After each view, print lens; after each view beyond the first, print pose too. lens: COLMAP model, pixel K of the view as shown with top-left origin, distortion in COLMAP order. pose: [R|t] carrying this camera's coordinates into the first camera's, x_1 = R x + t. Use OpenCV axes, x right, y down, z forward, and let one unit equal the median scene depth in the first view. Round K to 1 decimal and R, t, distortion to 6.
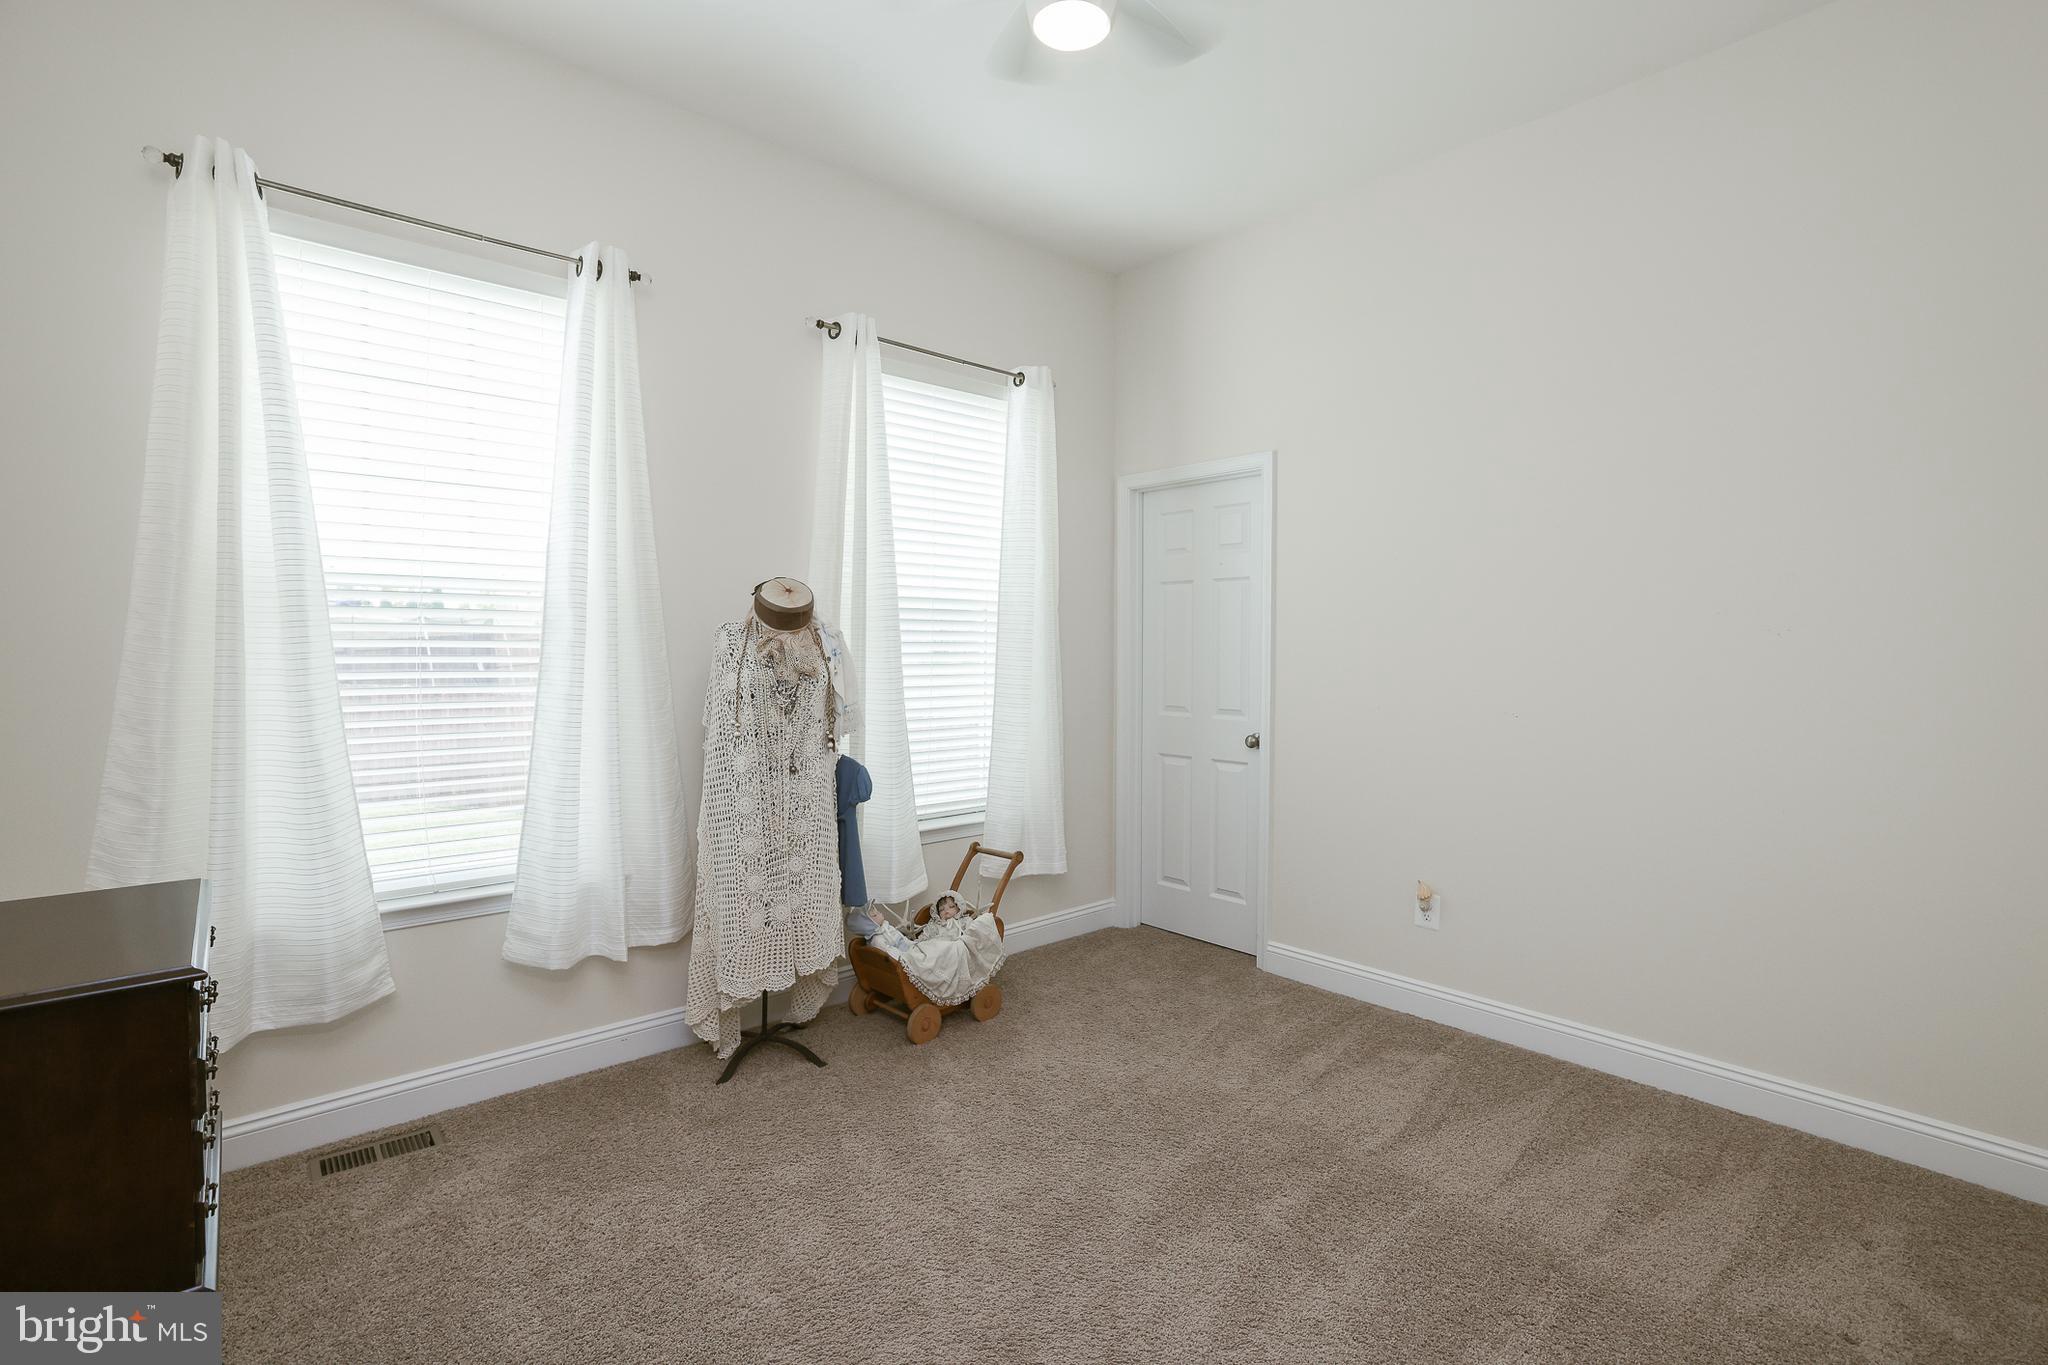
lens RADIAL K [[955.8, 0, 1024.0], [0, 955.8, 682.5], [0, 0, 1]] dist [-0.000706, -0.000235]
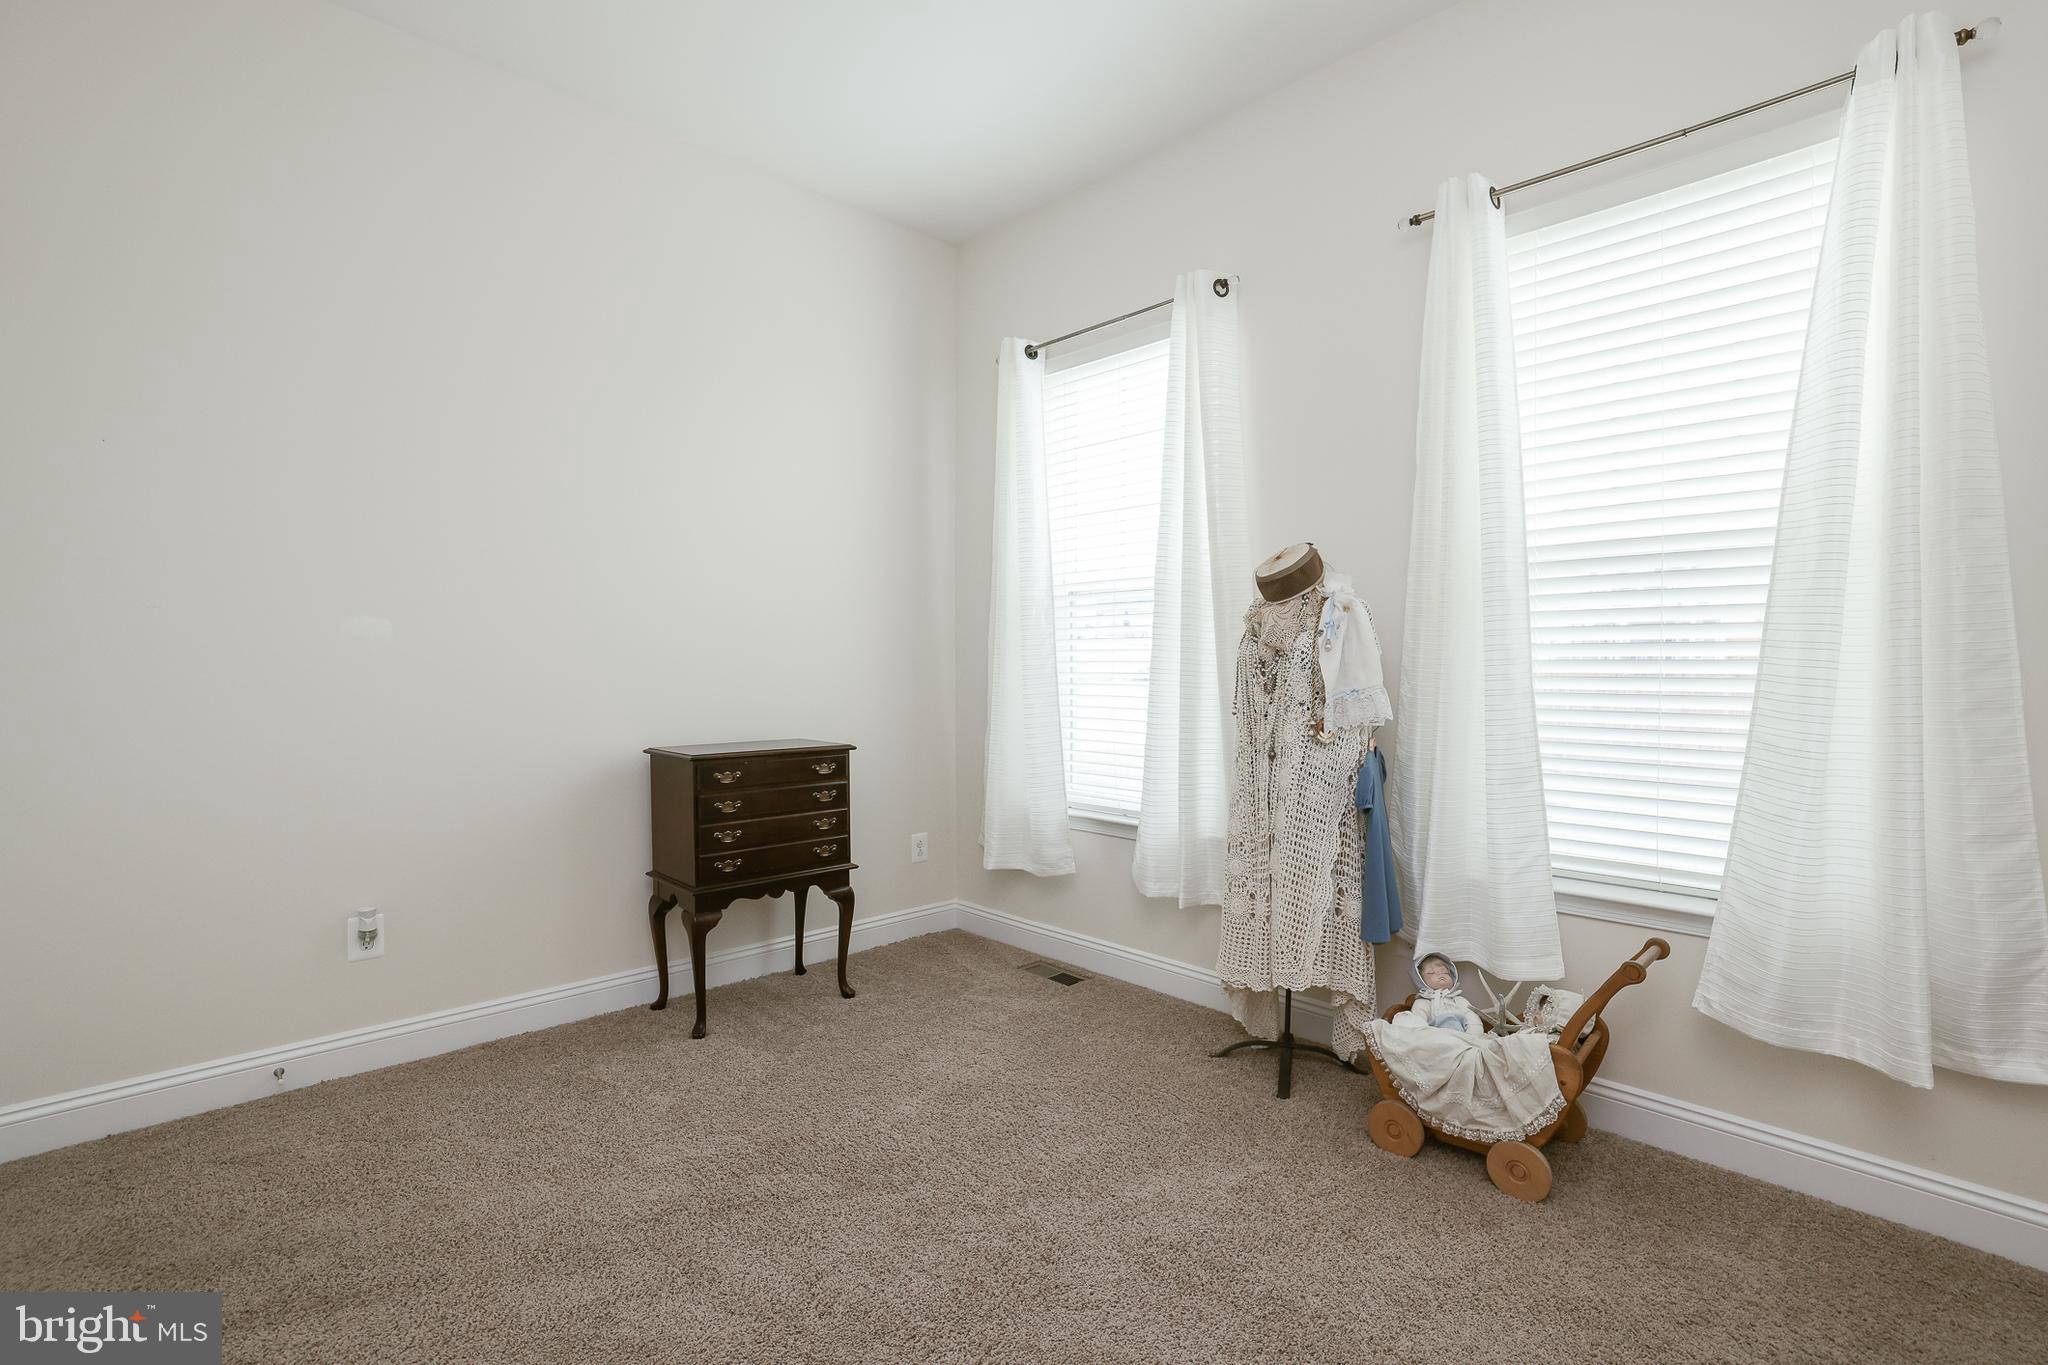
lens RADIAL K [[955.8, 0, 1024.0], [0, 955.8, 682.5], [0, 0, 1]] dist [-0.000706, -0.000235]
pose [[0.048102, 0.016969, -0.998698, 0.644507], [-0.037648, 0.999176, 0.015164, 0.016024], [0.998133, 0.036870, 0.048701, 0.706400]]
